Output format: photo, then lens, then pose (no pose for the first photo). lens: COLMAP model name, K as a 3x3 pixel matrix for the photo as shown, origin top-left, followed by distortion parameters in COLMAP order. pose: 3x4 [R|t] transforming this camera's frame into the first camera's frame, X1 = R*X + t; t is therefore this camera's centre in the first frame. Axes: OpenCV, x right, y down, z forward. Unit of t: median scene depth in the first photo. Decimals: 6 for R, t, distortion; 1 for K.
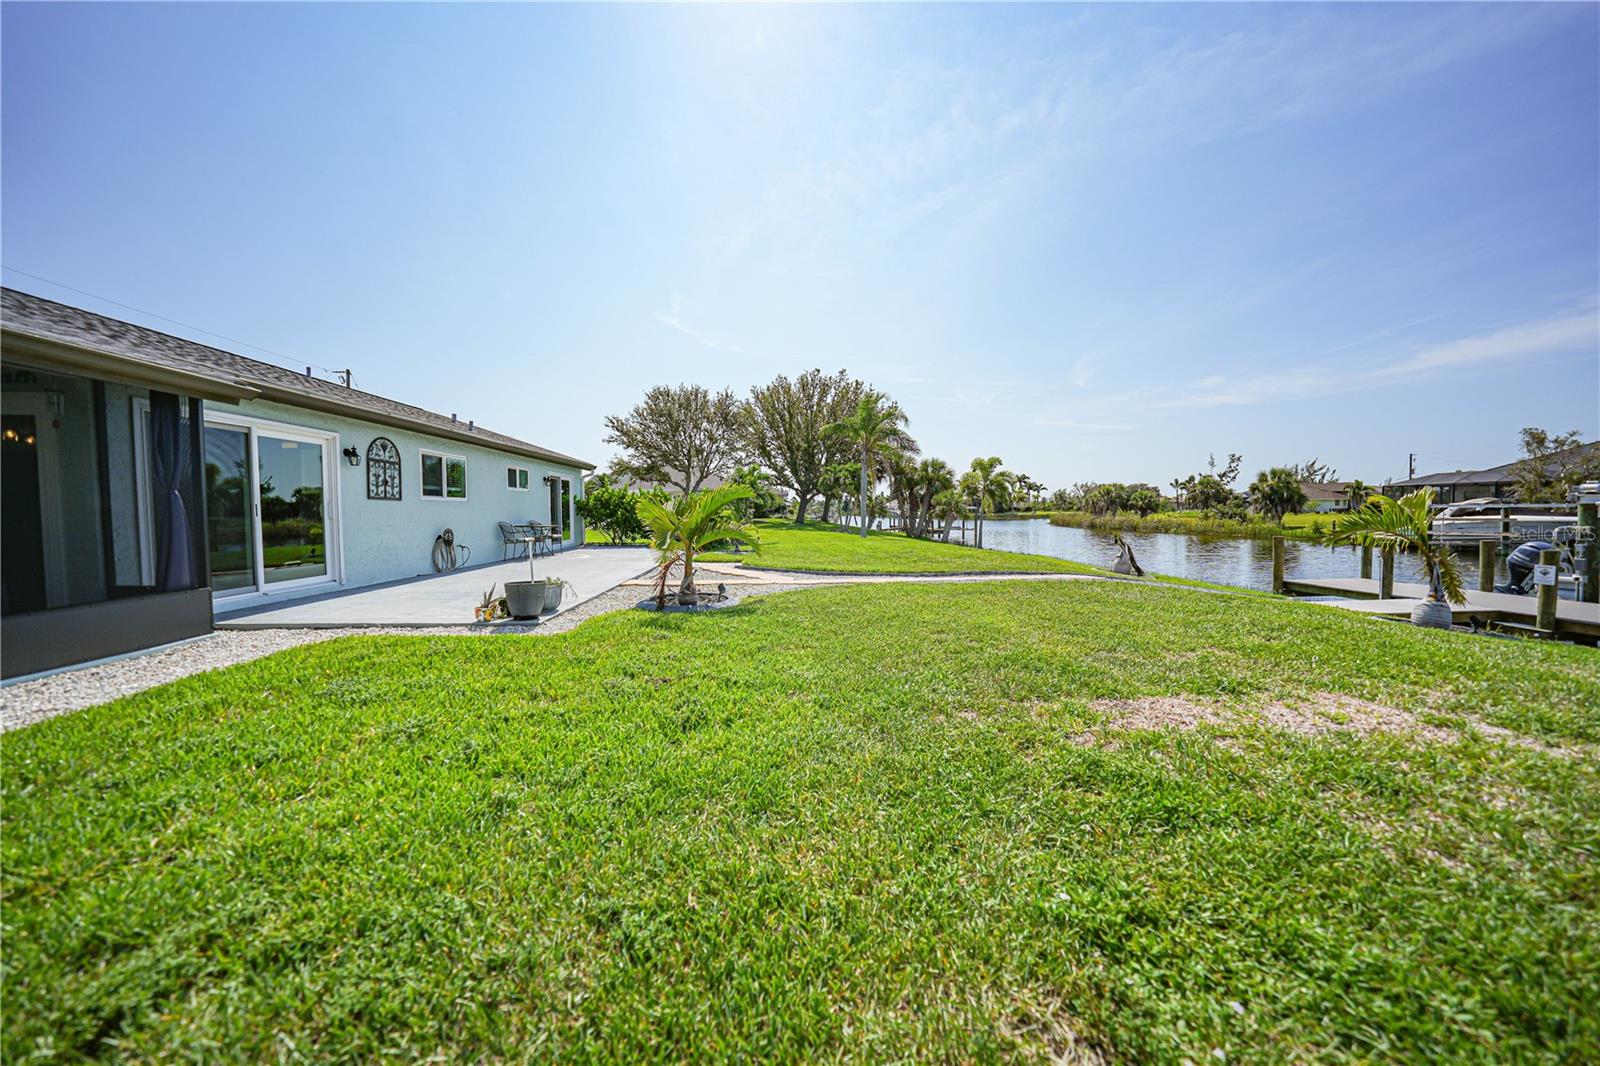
lens RADIAL K [[562.8, 0, 800.5], [0, 562.8, 530.1], [0, 0, 1]] dist [0.002991, 0.002903]
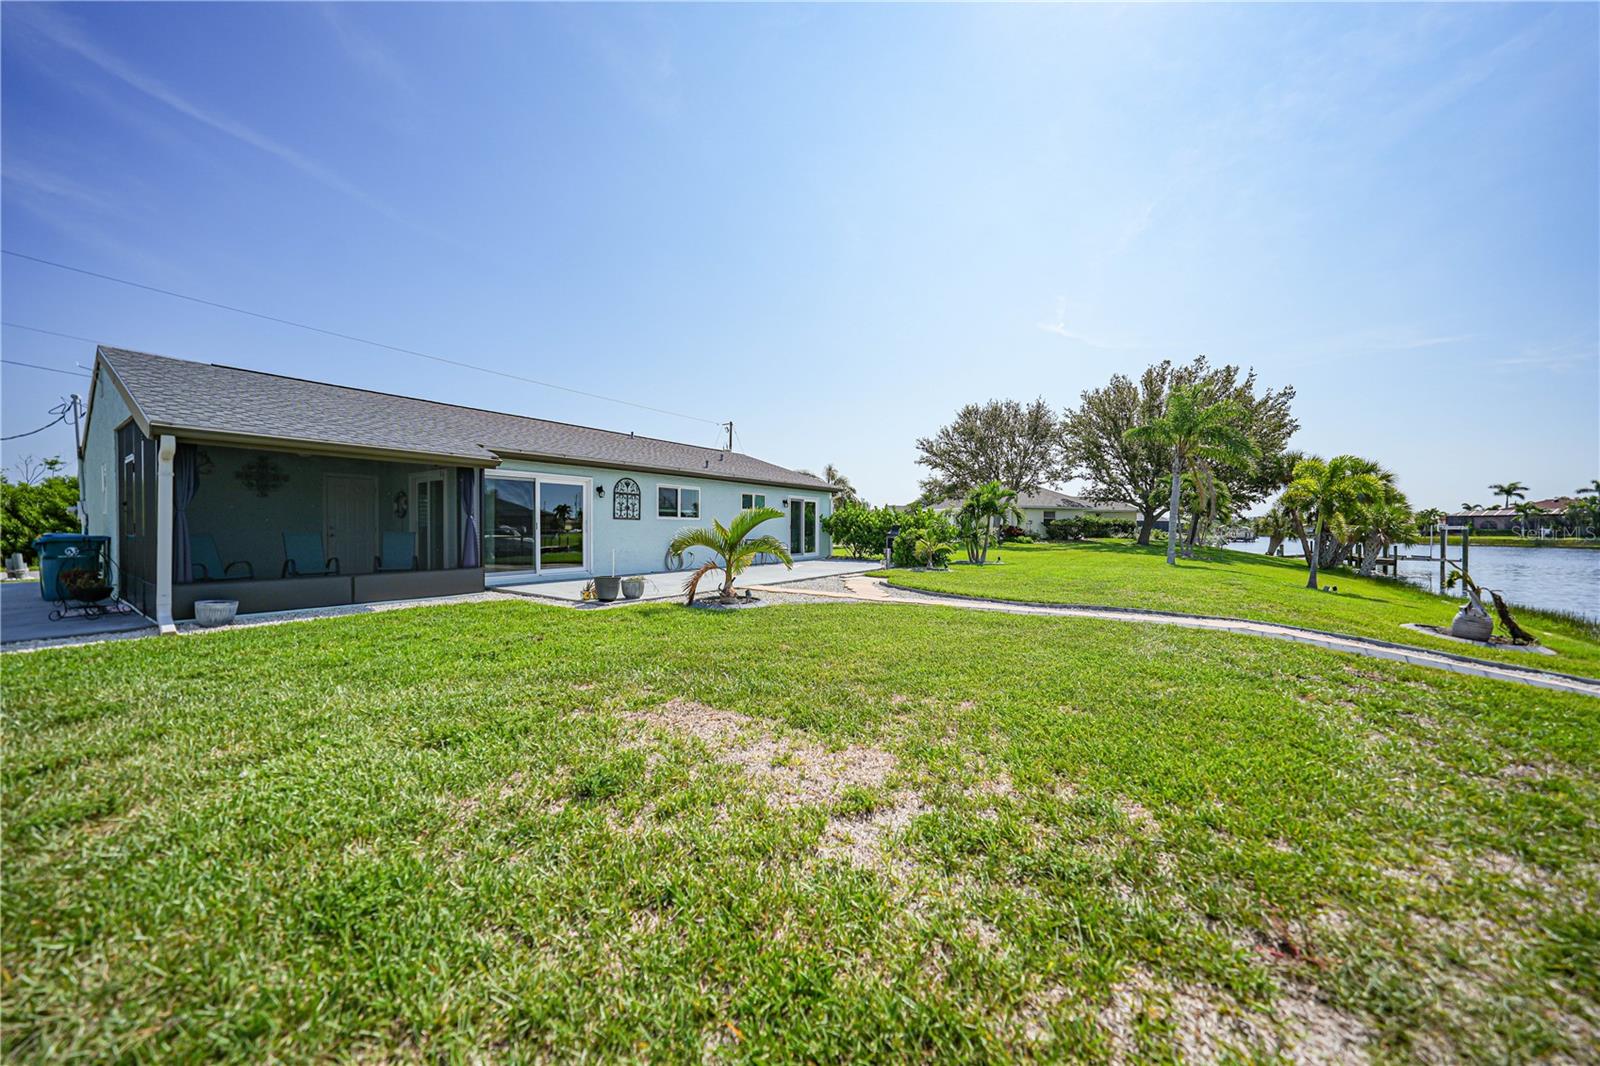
lens RADIAL K [[562.8, 0, 799.3], [0, 562.8, 531.4], [0, 0, 1]] dist [0.002991, 0.002903]
pose [[0.801591, 0.014706, -0.597692, 0.106937], [-0.031045, 0.999373, -0.017046, -0.002247], [0.597066, 0.032219, 0.801545, 0.015790]]
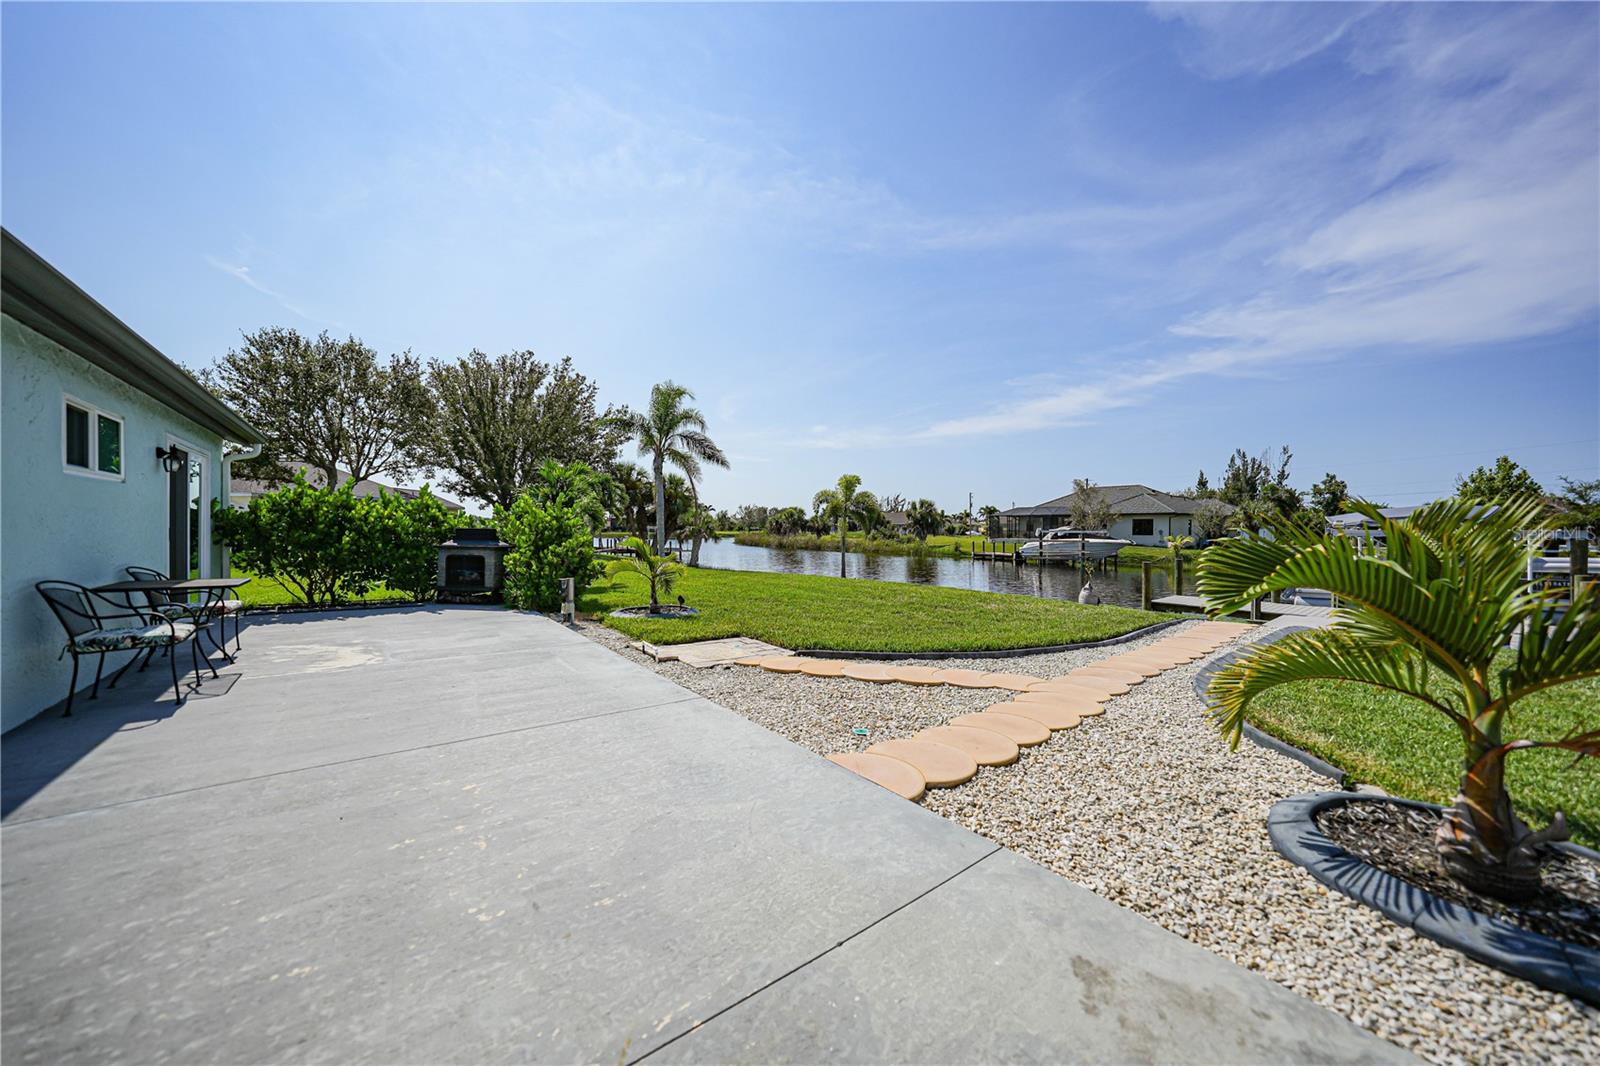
lens RADIAL K [[562.8, 0, 804.4], [0, 562.8, 521.5], [0, 0, 1]] dist [0.002991, 0.002903]
pose [[0.828544, 0.017464, 0.559652, -0.109599], [0.009491, 0.998932, -0.045224, -0.008311], [-0.559844, 0.042782, 0.827493, 0.158122]]
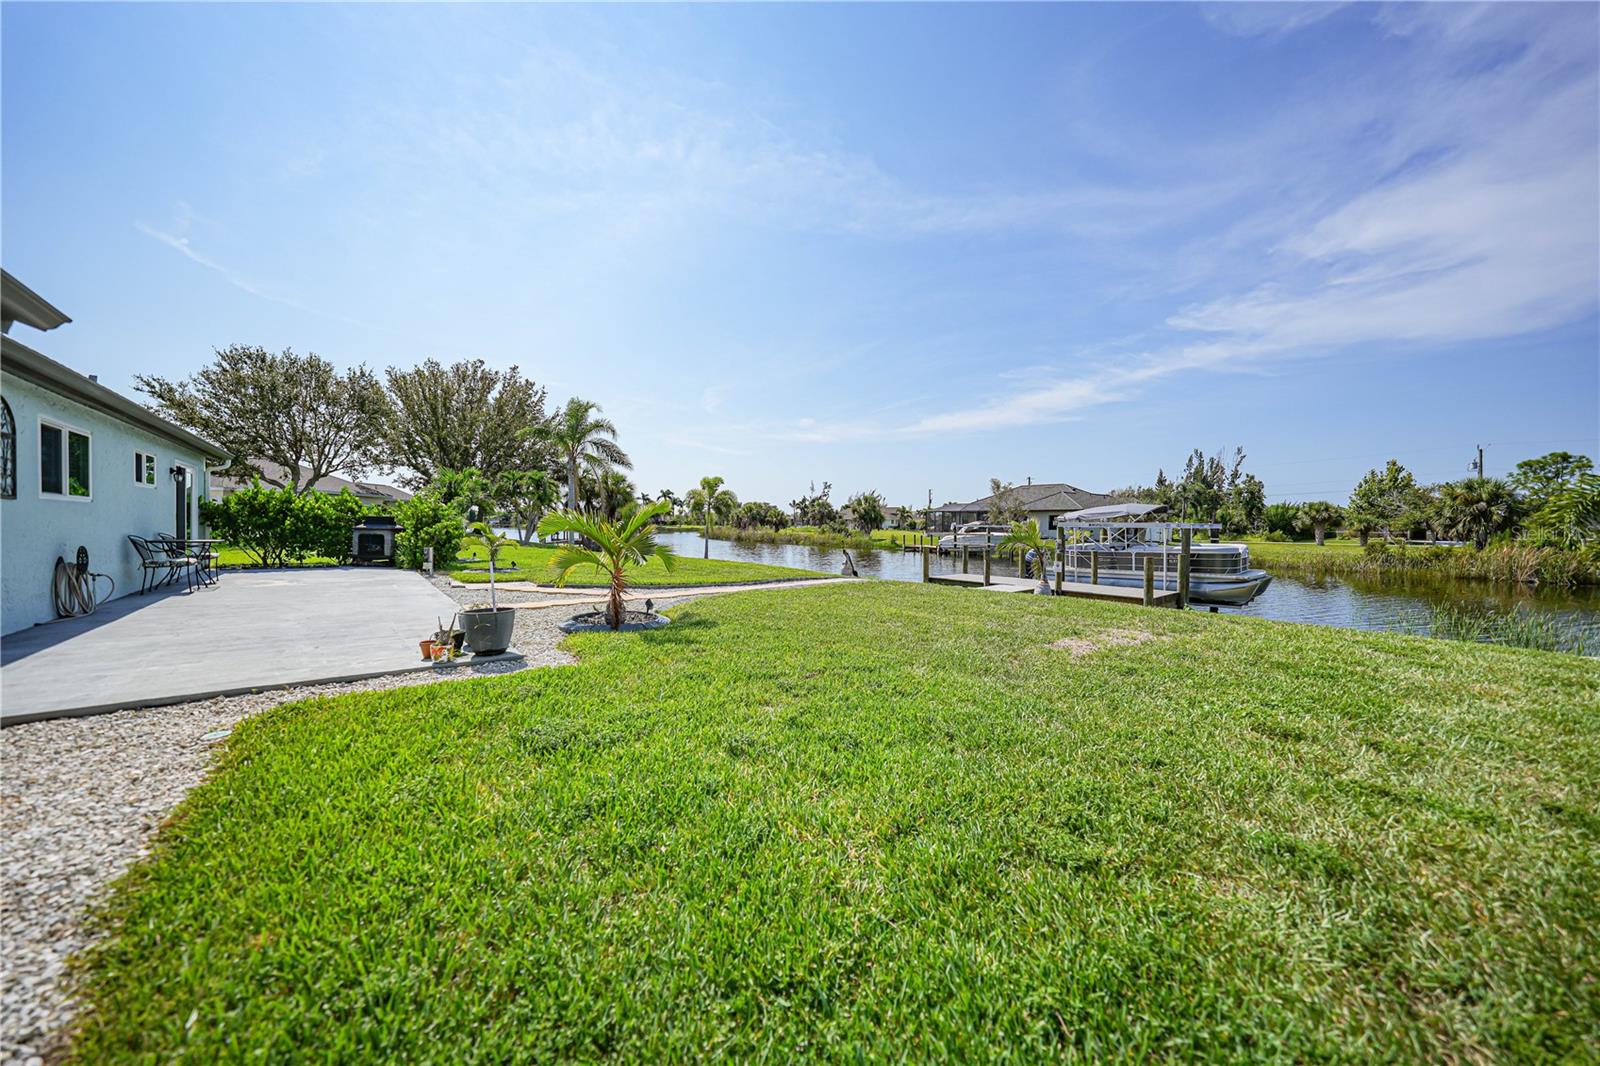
lens RADIAL K [[562.8, 0, 791.0], [0, 562.8, 537.5], [0, 0, 1]] dist [0.002991, 0.002903]
pose [[0.824875, 0.000788, 0.565315, -0.080115], [0.004503, 0.999958, -0.007965, -0.000789], [-0.565297, 0.009116, 0.824837, 0.008345]]
